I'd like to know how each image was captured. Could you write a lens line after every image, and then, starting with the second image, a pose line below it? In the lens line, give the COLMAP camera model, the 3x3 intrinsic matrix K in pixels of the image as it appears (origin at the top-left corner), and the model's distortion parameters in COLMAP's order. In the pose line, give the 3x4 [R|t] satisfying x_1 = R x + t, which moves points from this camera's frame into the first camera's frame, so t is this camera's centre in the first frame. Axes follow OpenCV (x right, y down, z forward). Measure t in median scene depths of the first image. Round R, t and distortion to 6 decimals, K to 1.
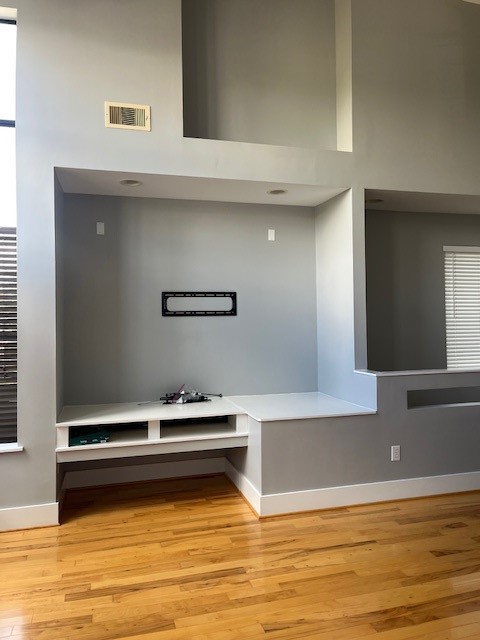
lens RADIAL K [[495.6, 0, 230.3], [0, 495.6, 317.9], [0, 0, 1]] dist [0.045476, -0.027488]
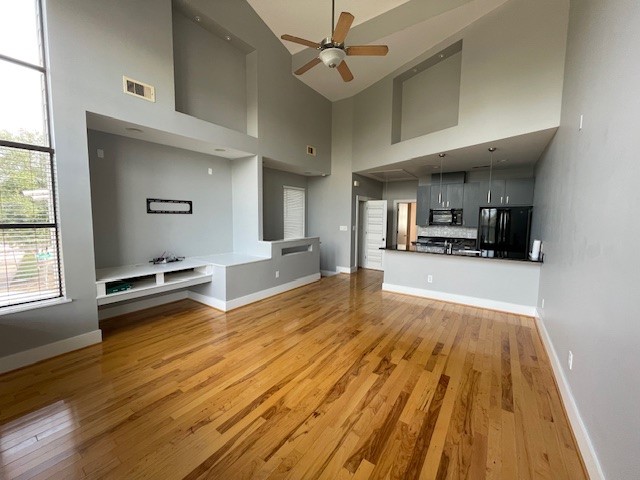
lens RADIAL K [[261.5, 0, 315.8], [0, 261.5, 239.4], [0, 0, 1]] dist [0.012140, -0.000199]
pose [[0.780075, -0.036325, 0.624631, -0.311792], [-0.021973, 0.996107, 0.085369, -0.005070], [-0.625301, -0.080319, 0.776240, -0.061066]]
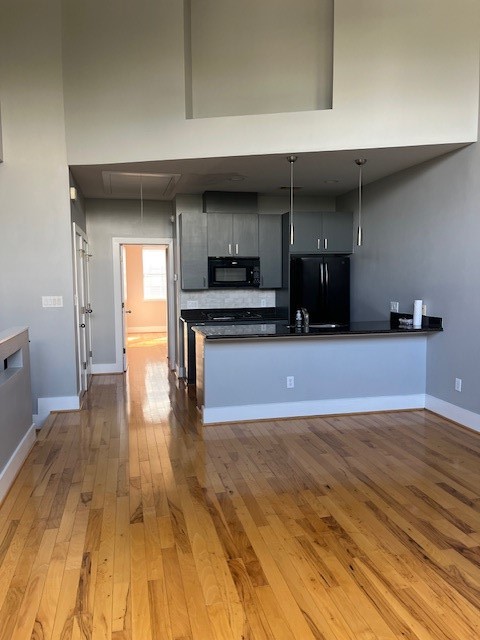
lens RADIAL K [[495.6, 0, 243.4], [0, 495.6, 320.9], [0, 0, 1]] dist [0.045476, -0.027488]
pose [[0.045663, -0.077617, 0.995937, -0.400574], [0.004088, 0.996983, 0.077511, 0.015420], [-0.998949, 0.000532, 0.045842, 0.613960]]
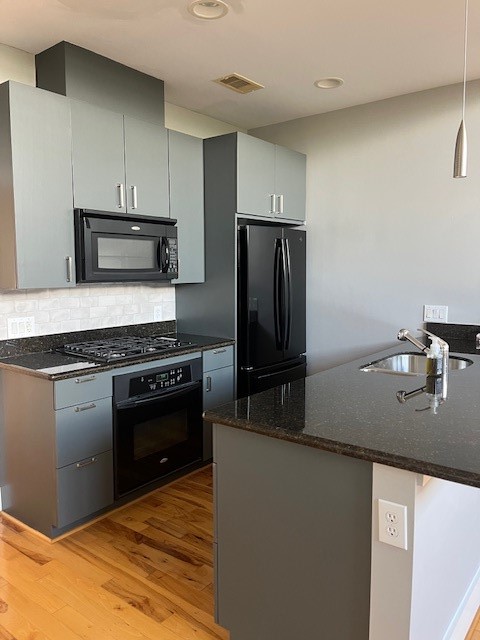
lens RADIAL K [[495.6, 0, 240.5], [0, 495.6, 315.6], [0, 0, 1]] dist [0.045476, -0.027488]
pose [[-0.581306, -0.067291, 0.810898, 0.616762], [0.001115, 0.996508, 0.083493, 0.019106], [-0.813684, 0.049439, -0.579201, 1.043896]]
